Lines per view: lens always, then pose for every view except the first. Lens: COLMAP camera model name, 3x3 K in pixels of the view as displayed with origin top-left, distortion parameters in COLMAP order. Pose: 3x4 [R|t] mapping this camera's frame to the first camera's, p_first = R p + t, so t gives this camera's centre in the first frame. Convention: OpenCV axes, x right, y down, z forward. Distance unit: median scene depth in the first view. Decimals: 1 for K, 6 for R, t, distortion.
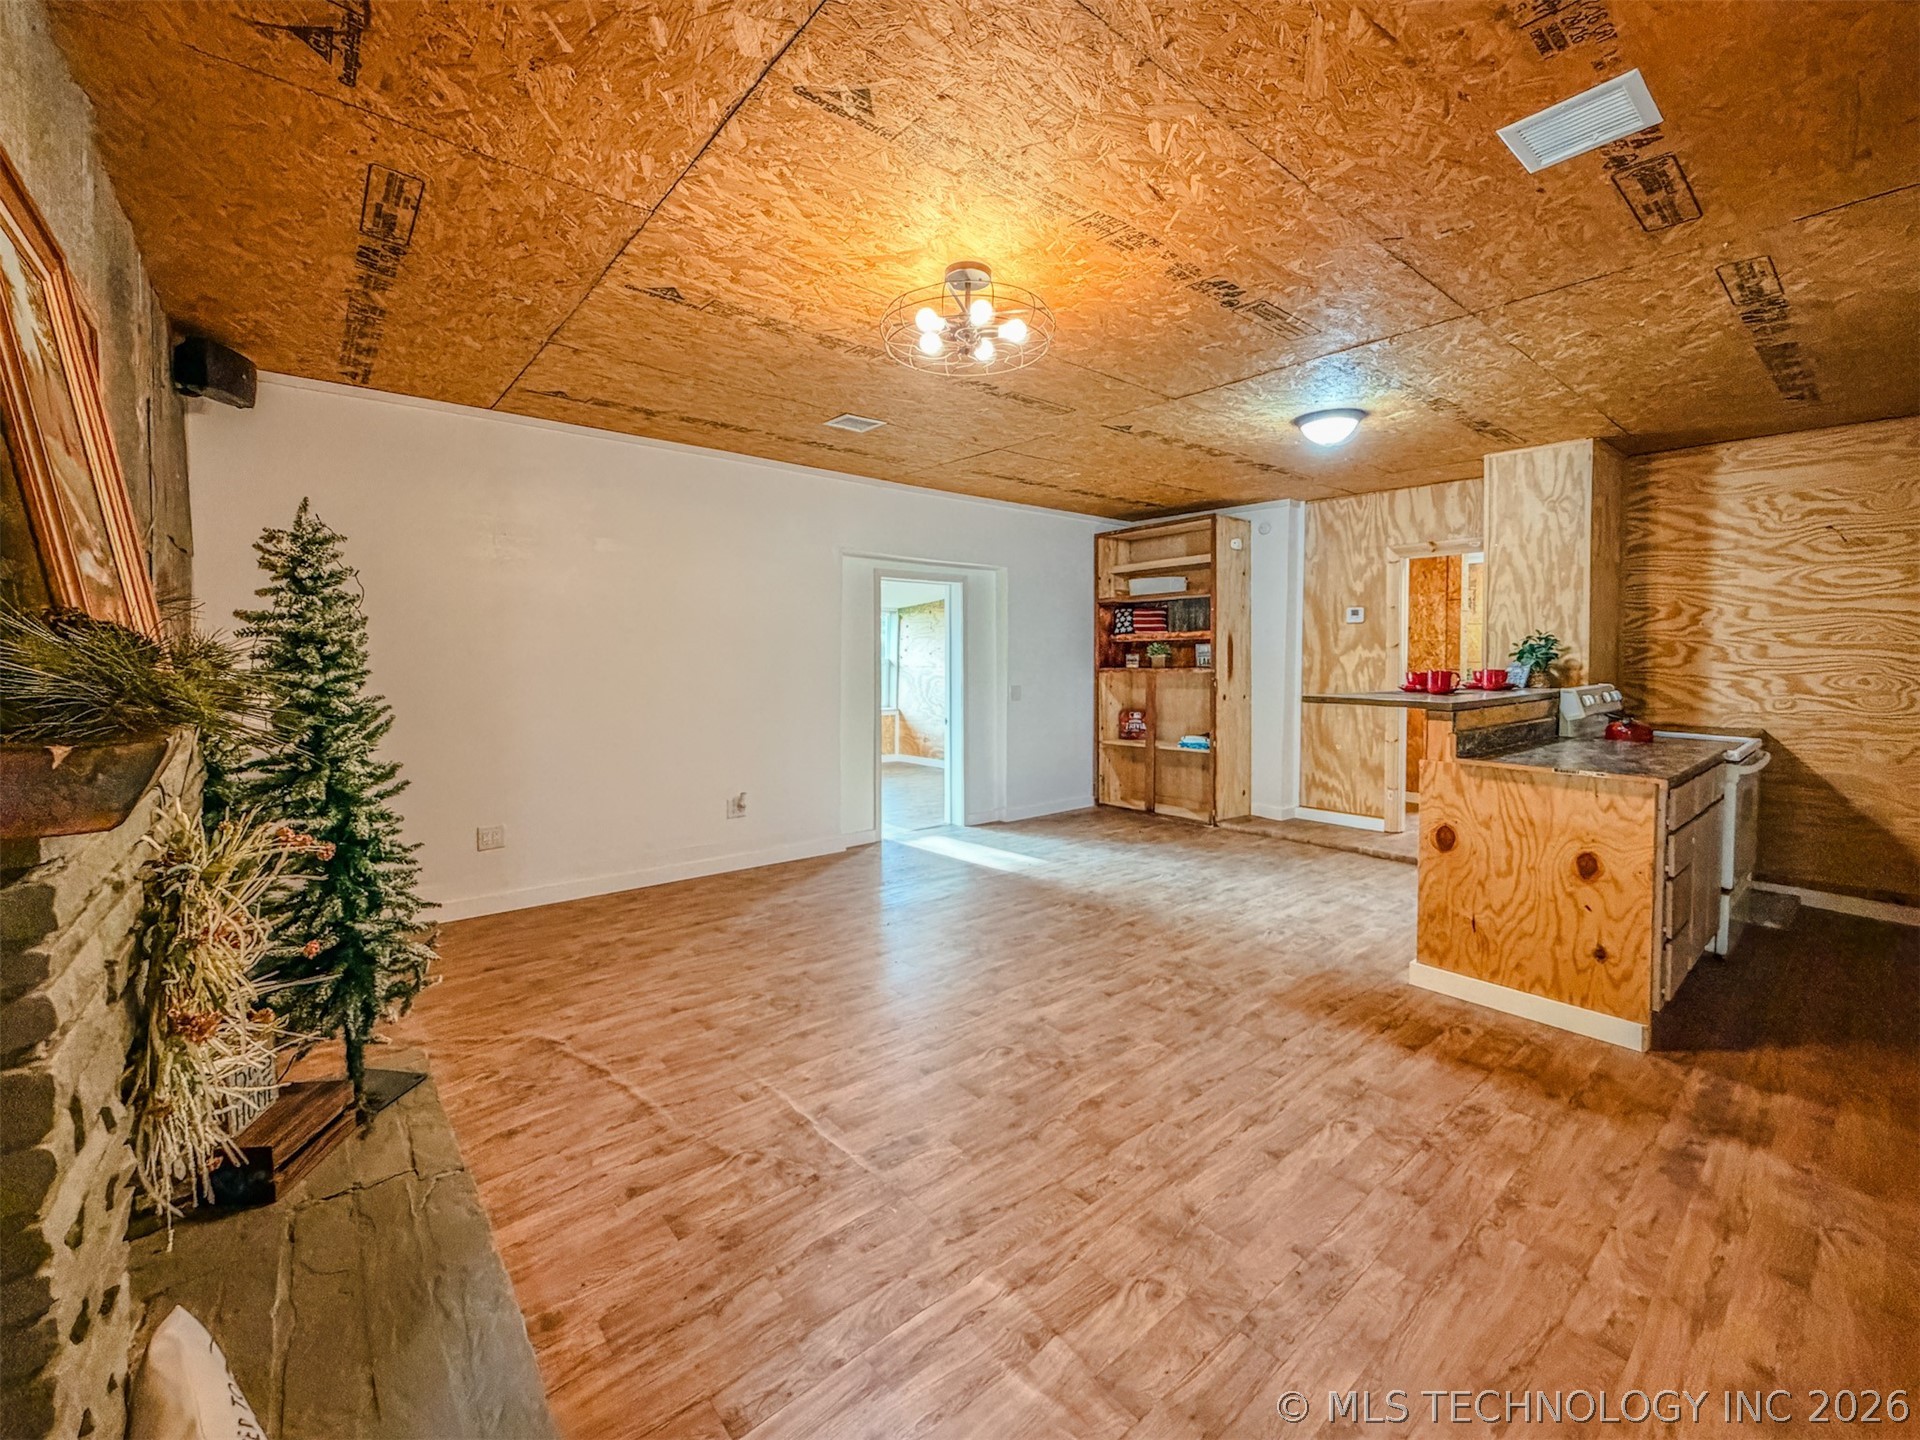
lens RADIAL K [[783.7, 0, 948.8], [0, 783.7, 671.8], [0, 0, 1]] dist [-0.001286, 0.000769]
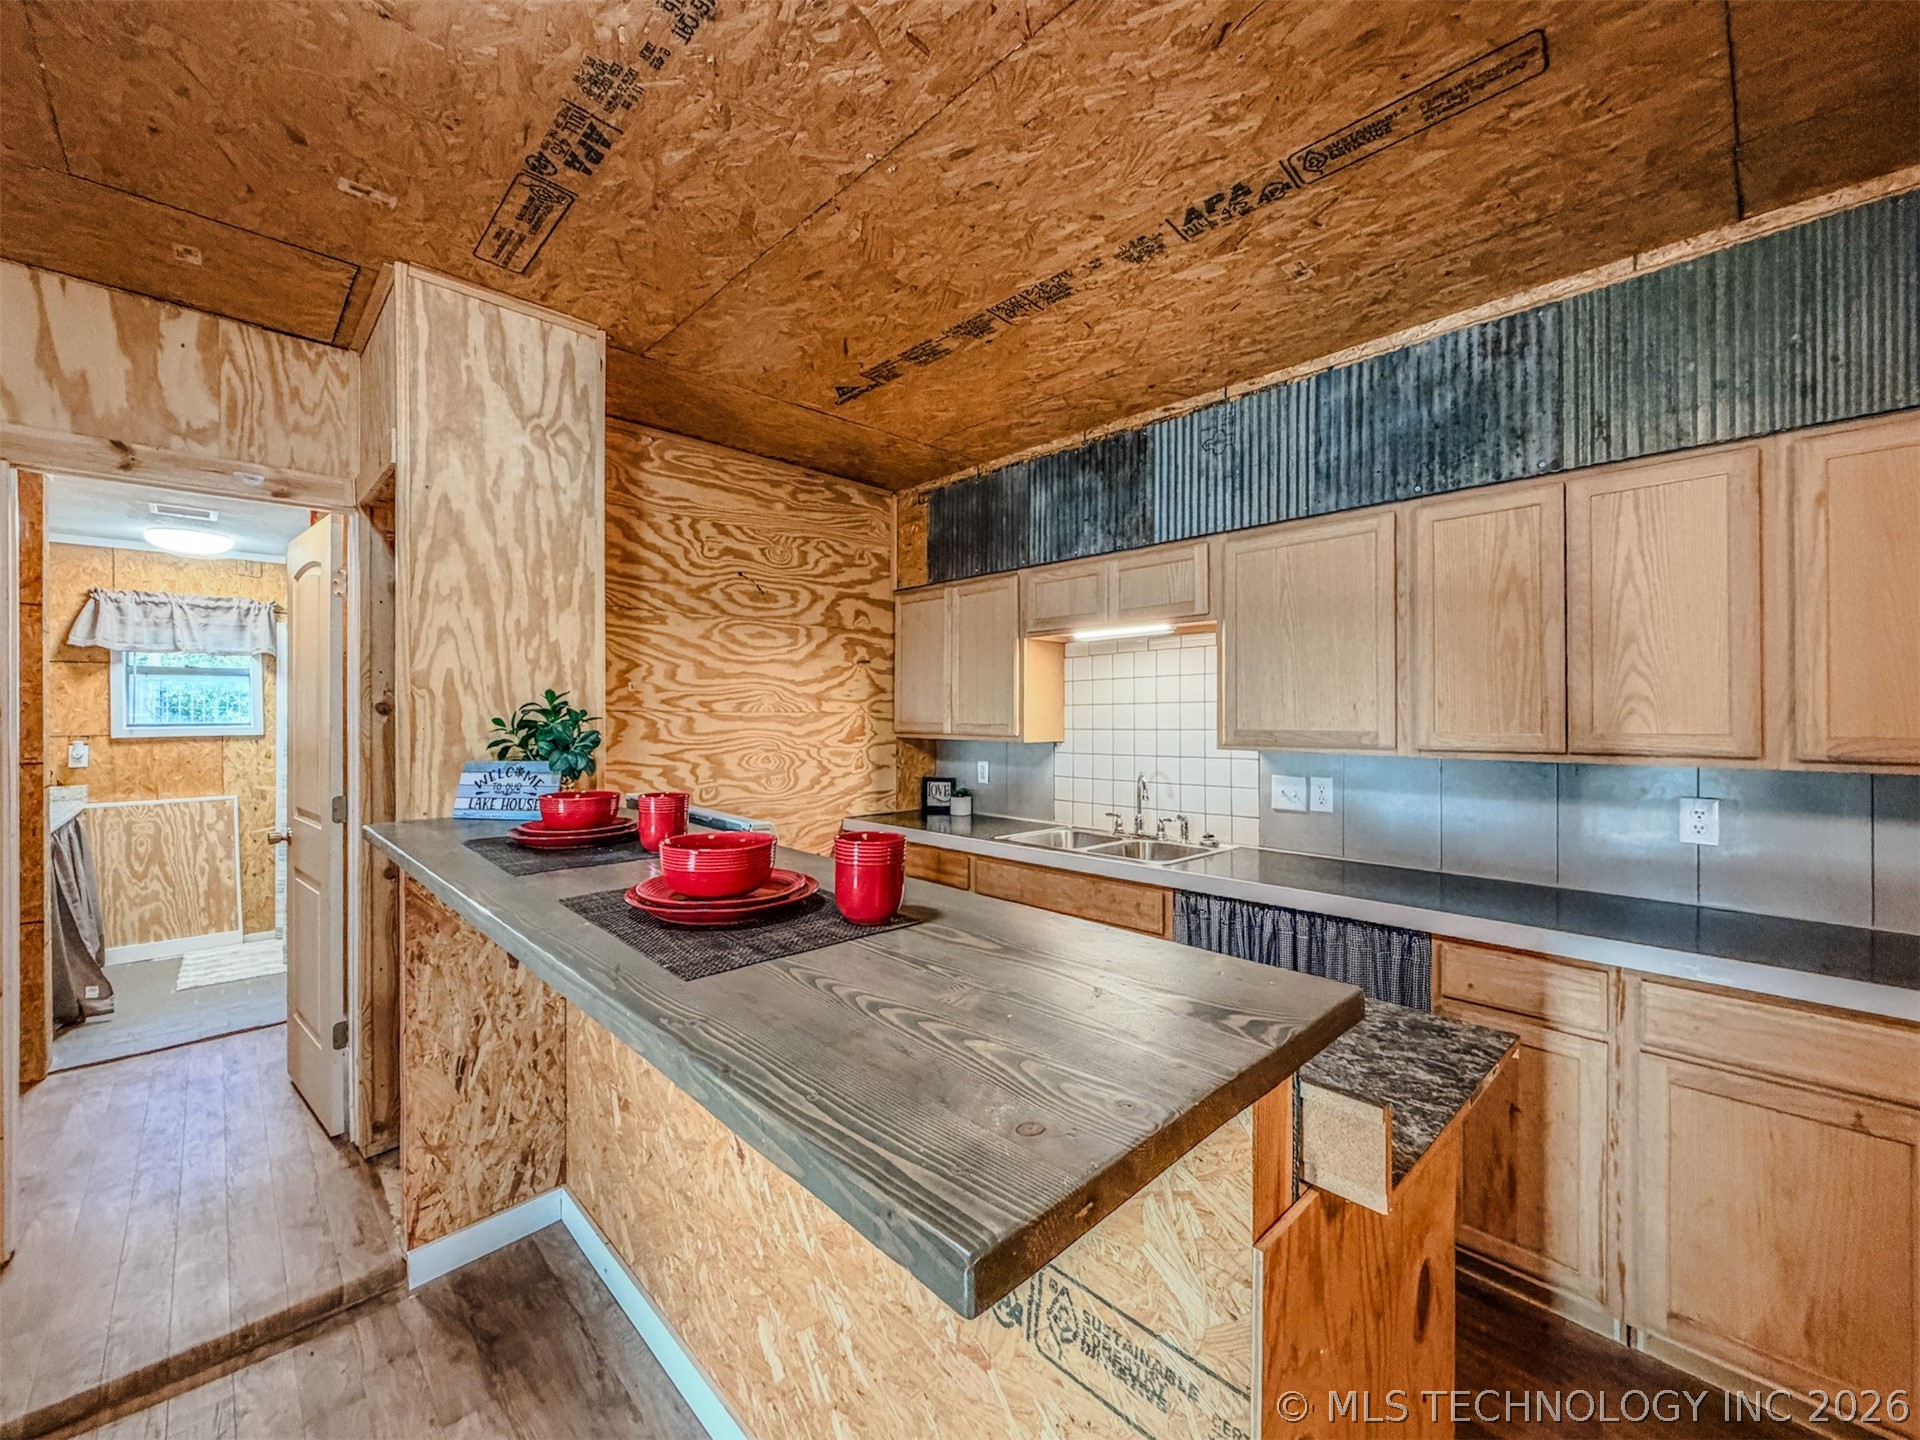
lens RADIAL K [[783.7, 0, 927.7], [0, 783.7, 715.4], [0, 0, 1]] dist [-0.001286, 0.000769]
pose [[-0.073490, -0.014495, 0.997191, 0.265476], [0.016037, 0.999748, 0.015714, -0.042184], [-0.997167, 0.017147, -0.073239, 0.798403]]
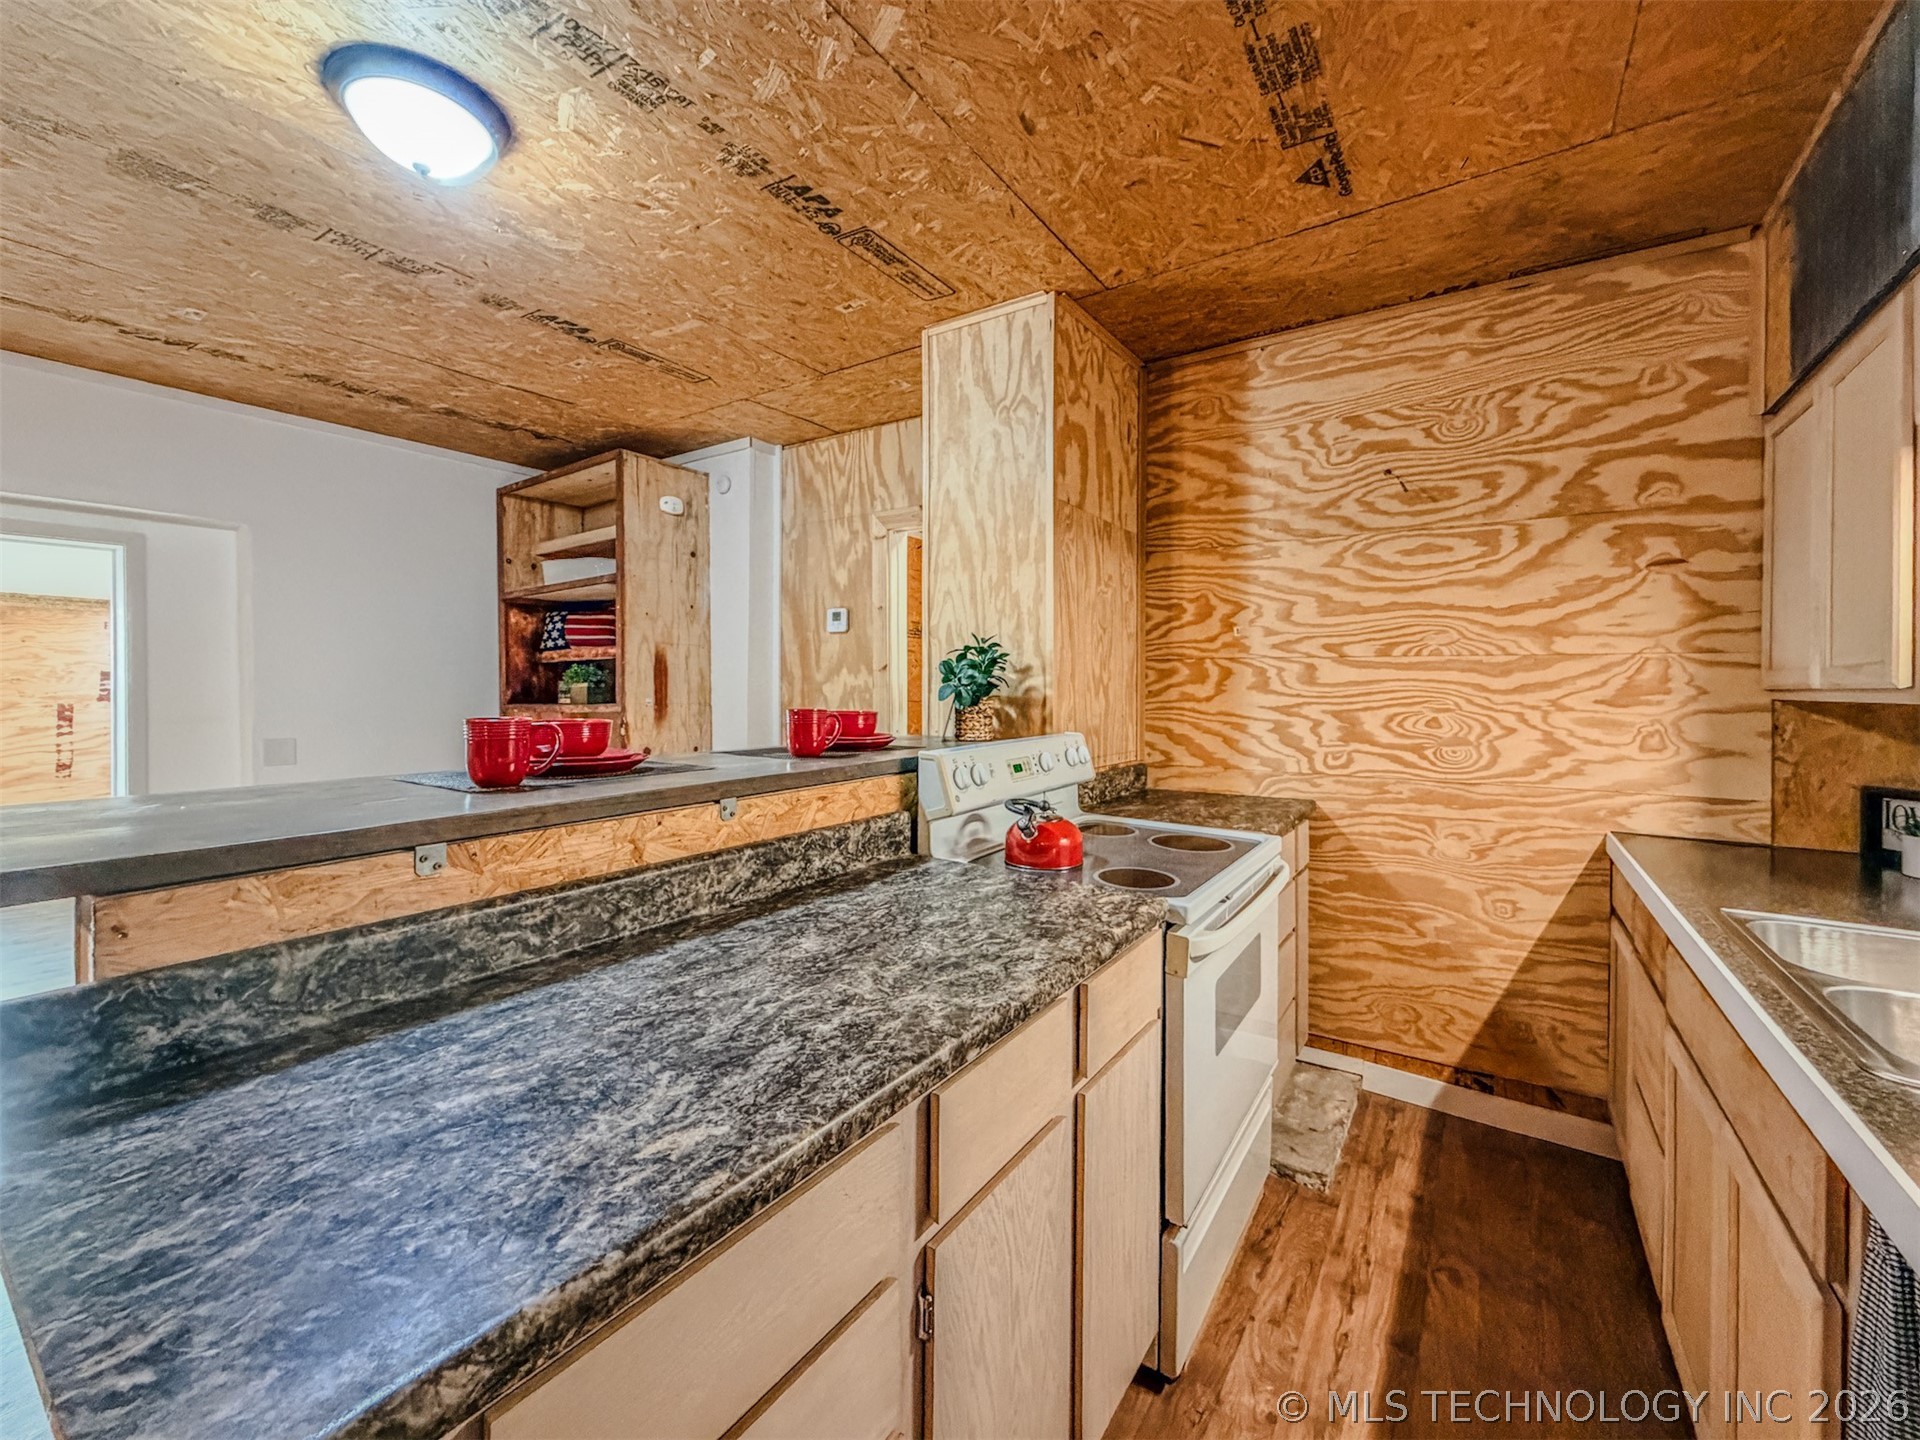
lens RADIAL K [[783.7, 0, 977.3], [0, 783.7, 689.4], [0, 0, 1]] dist [-0.001286, 0.000769]
pose [[0.952215, -0.004724, 0.305392, 0.578446], [0.009516, 0.999854, -0.014203, -0.007393], [-0.305280, 0.016430, 0.952121, 0.474440]]
